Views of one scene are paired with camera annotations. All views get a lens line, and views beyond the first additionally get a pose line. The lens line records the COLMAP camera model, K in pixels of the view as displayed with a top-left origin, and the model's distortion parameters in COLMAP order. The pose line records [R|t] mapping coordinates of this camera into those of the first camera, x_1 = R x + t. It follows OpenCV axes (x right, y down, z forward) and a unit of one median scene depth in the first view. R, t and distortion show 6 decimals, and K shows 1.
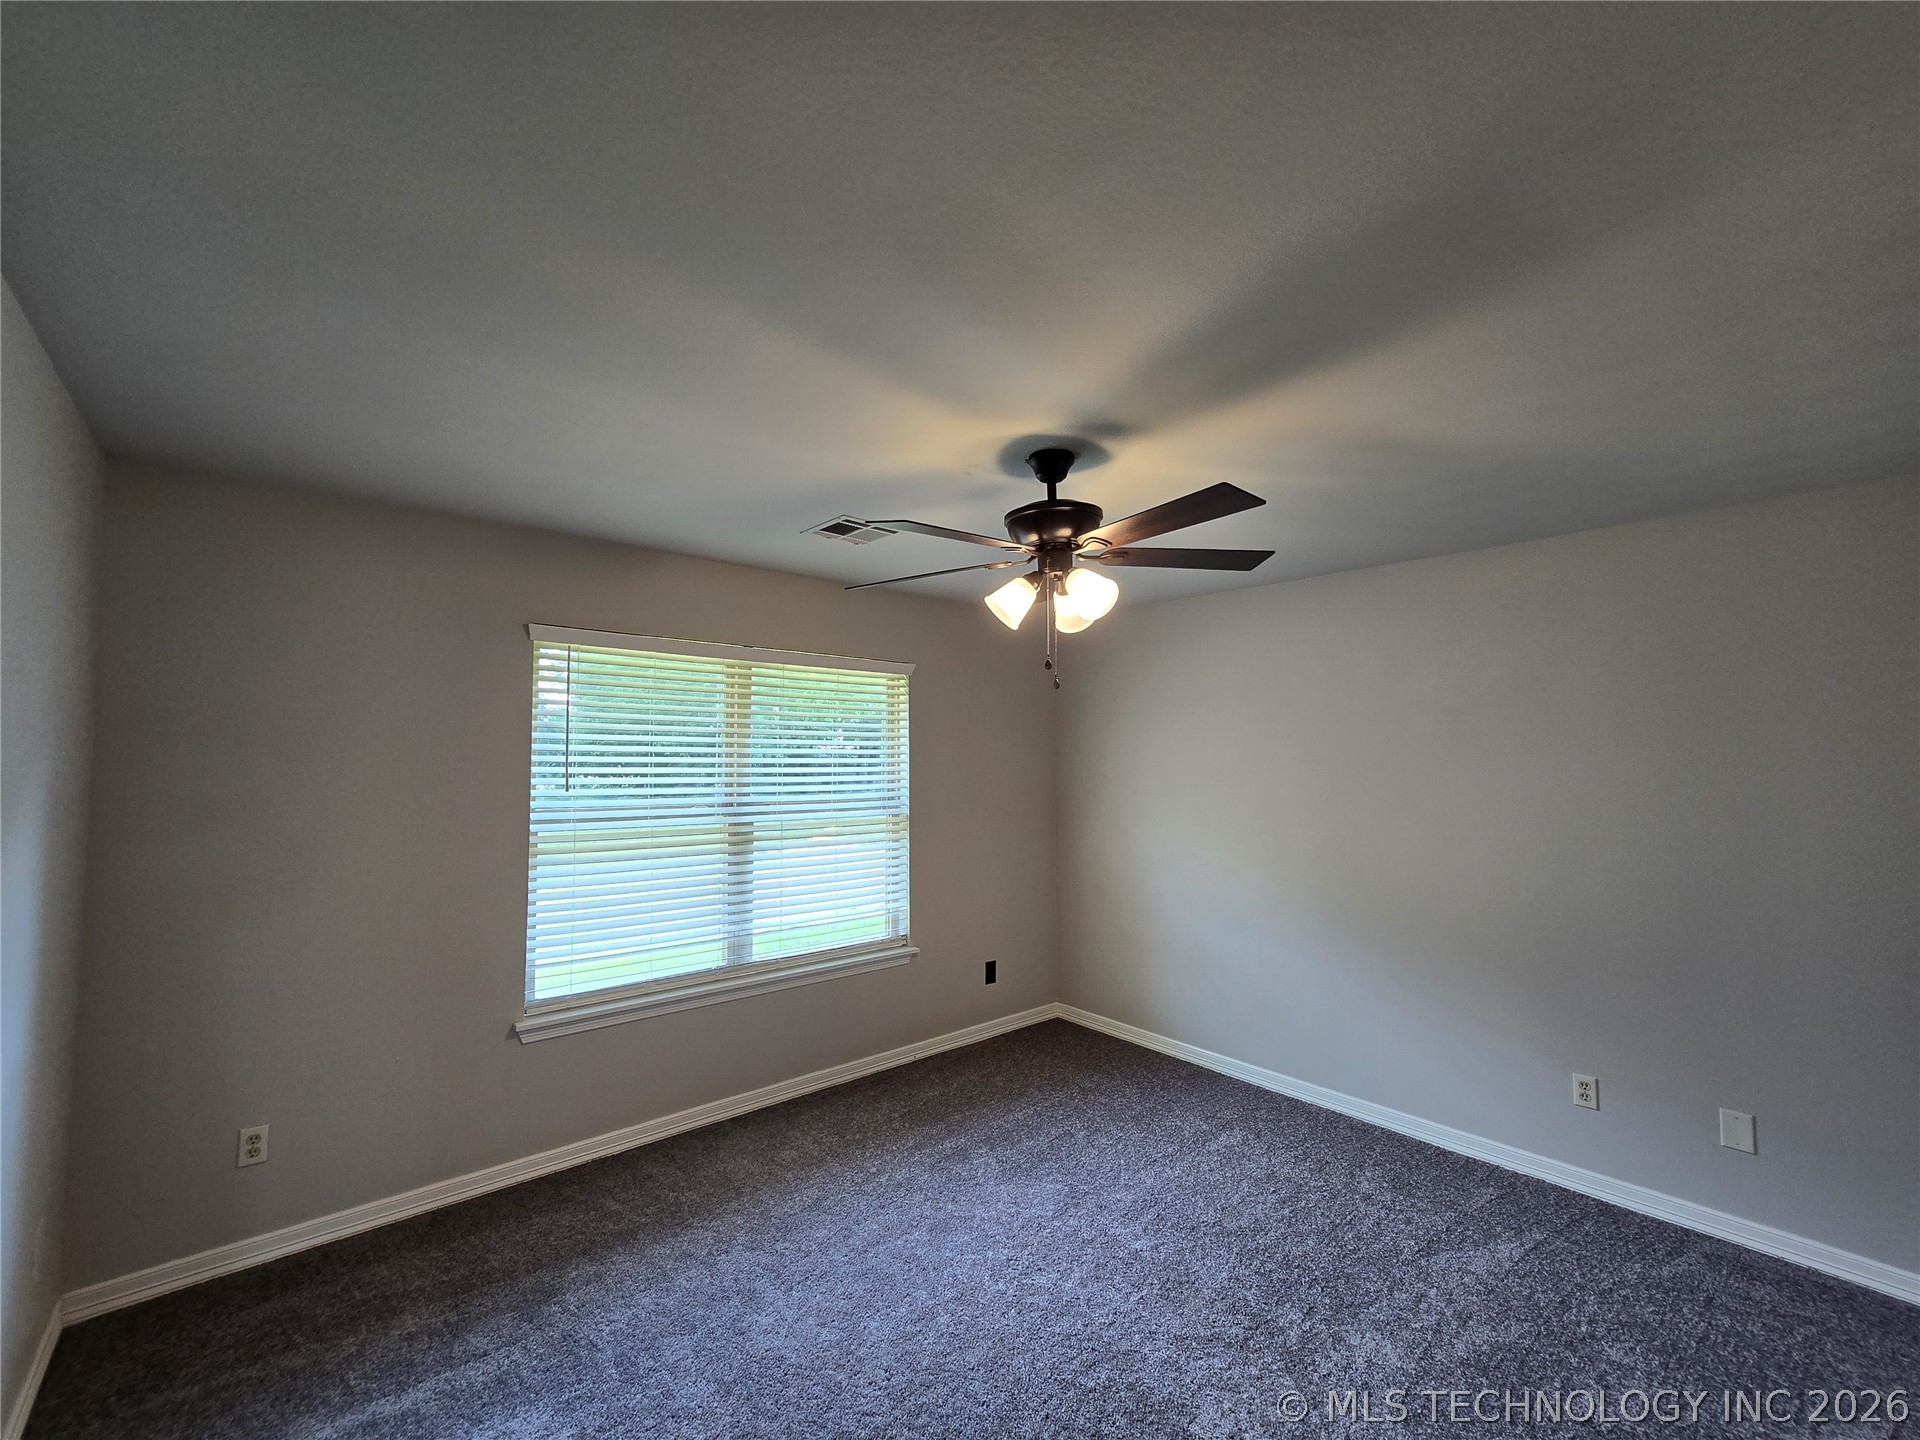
lens RADIAL K [[799.5, 0, 960.0], [0, 799.5, 720.0], [0, 0, 1]] dist [-0.017999, 0.007830]
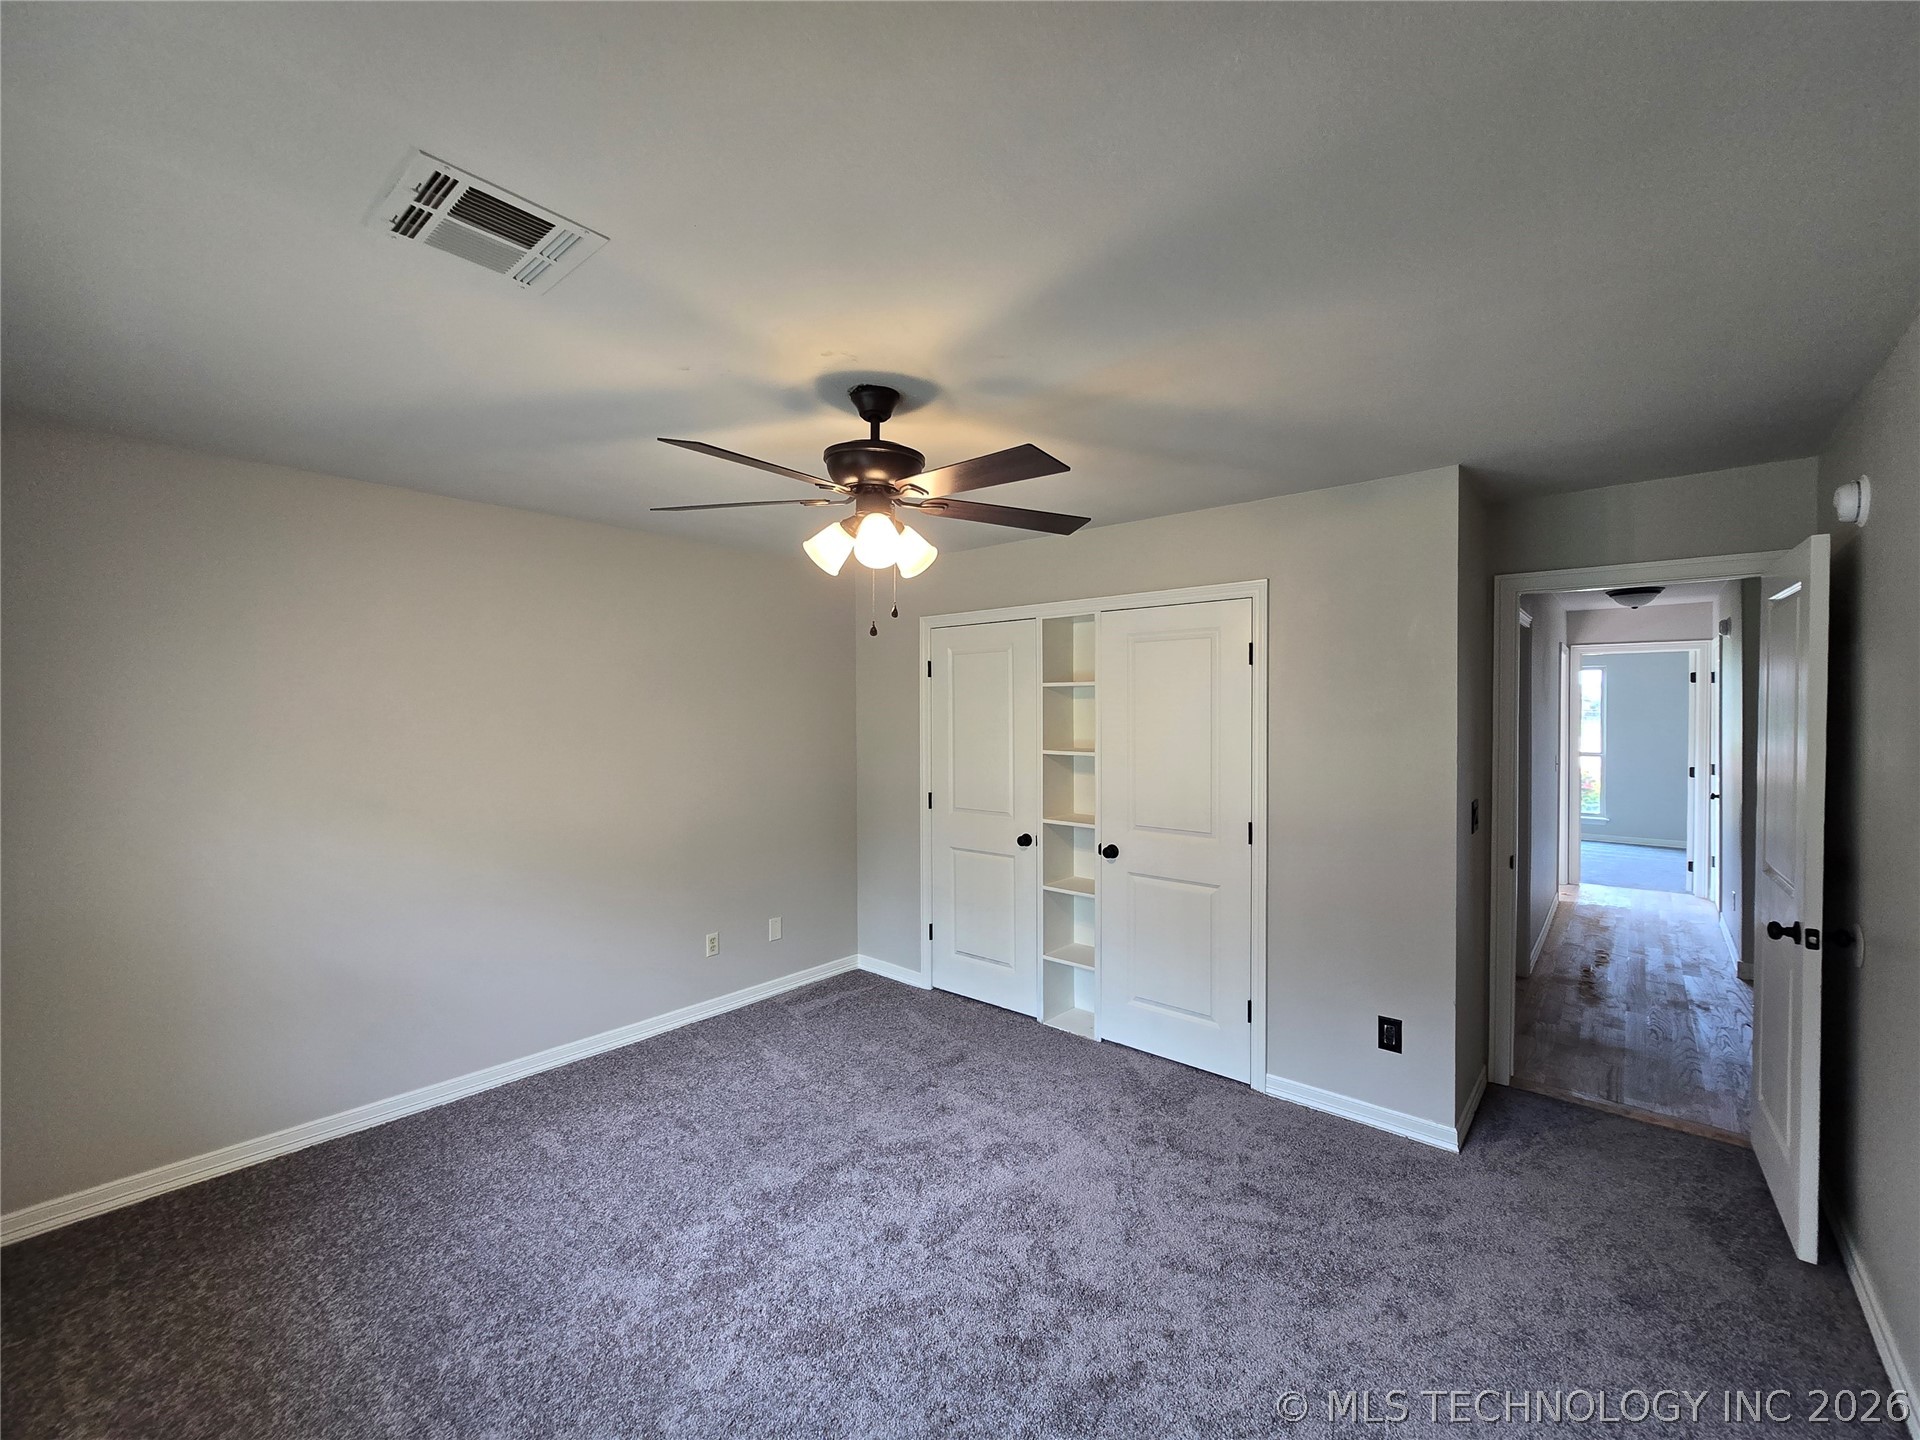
lens RADIAL K [[799.5, 0, 960.0], [0, 799.5, 720.0], [0, 0, 1]] dist [-0.017999, 0.007830]
pose [[-0.148771, -0.011821, 0.988801, -0.757211], [-0.042665, 0.999074, 0.005525, 0.051398], [-0.987951, -0.041365, -0.149138, 0.901500]]
